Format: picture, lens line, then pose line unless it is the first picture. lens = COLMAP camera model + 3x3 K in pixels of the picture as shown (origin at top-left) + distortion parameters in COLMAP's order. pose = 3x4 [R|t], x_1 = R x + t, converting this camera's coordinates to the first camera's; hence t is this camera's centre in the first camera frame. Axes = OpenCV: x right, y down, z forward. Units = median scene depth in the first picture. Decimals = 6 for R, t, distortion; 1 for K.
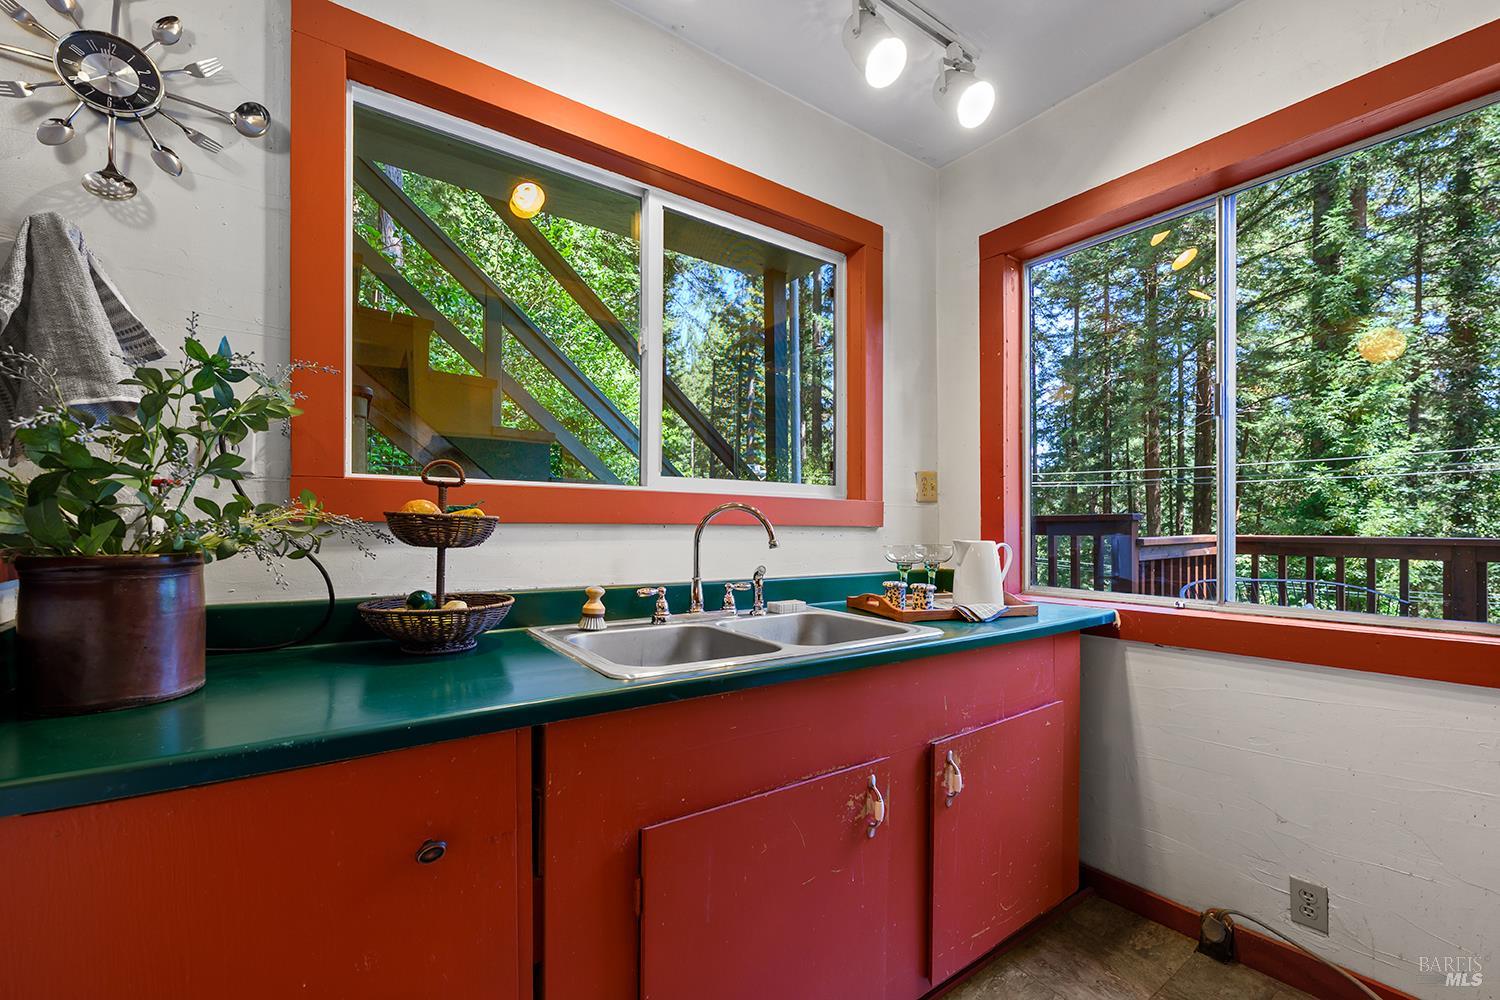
lens RADIAL K [[628.0, 0, 750.1], [0, 628.0, 525.9], [0, 0, 1]] dist [0.000260, 0.000079]
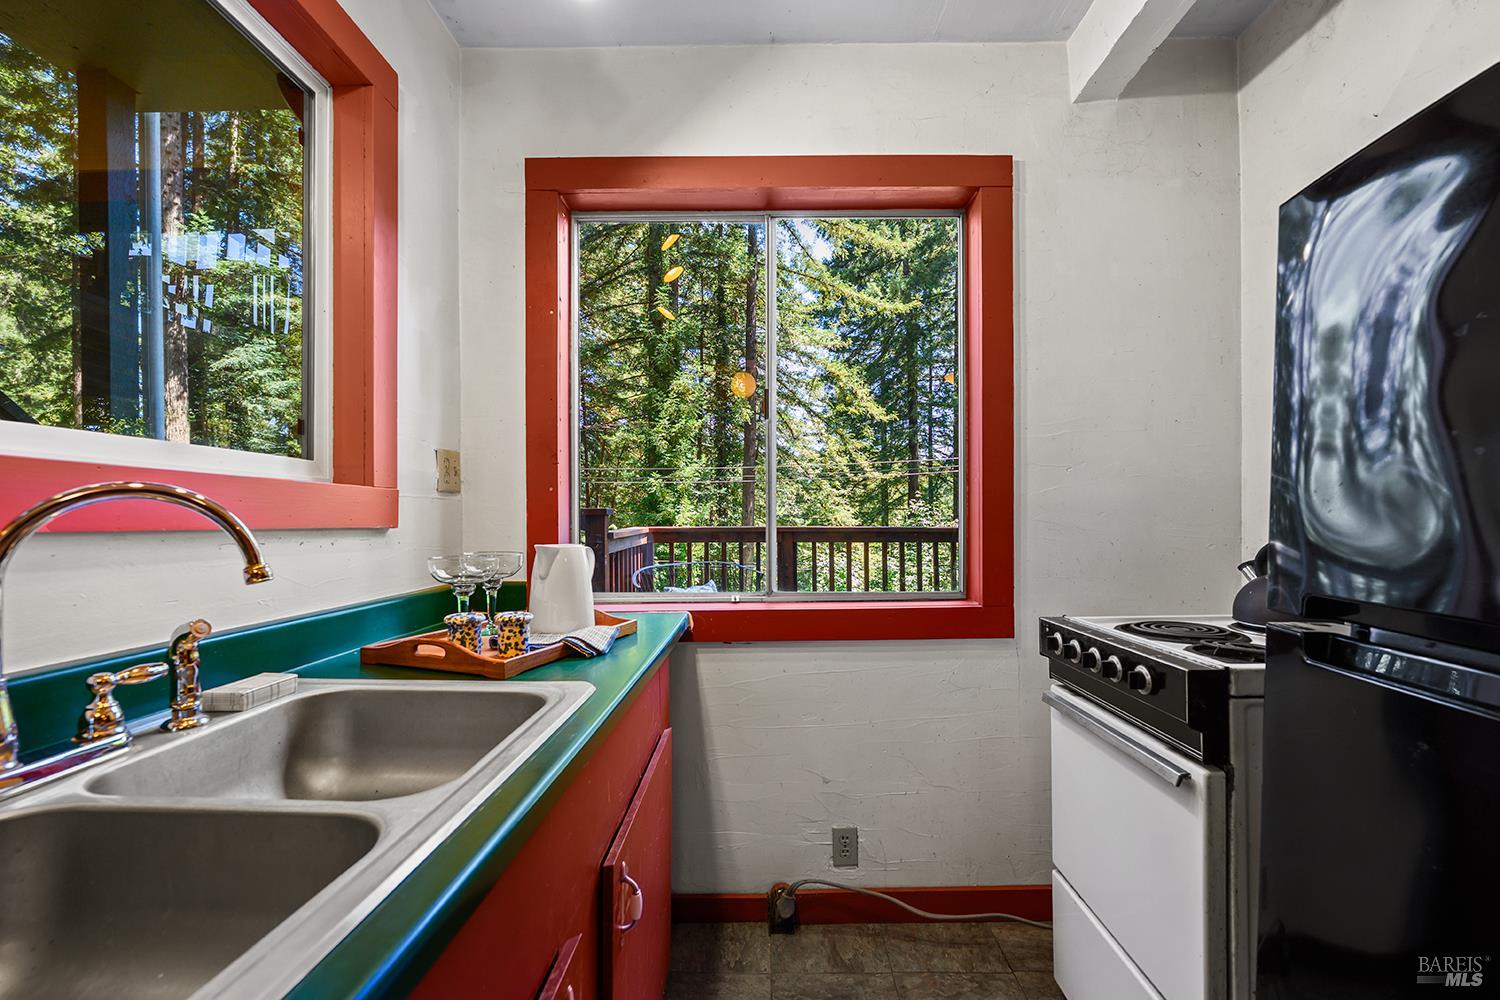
lens RADIAL K [[602.6, 0, 752.2], [0, 602.6, 514.2], [0, 0, 1]] dist [-0.003928, -0.000174]
pose [[0.591788, -0.001448, 0.806092, -0.078102], [0.006861, 0.999971, -0.003240, -0.008289], [-0.806065, 0.007448, 0.591781, 0.326868]]
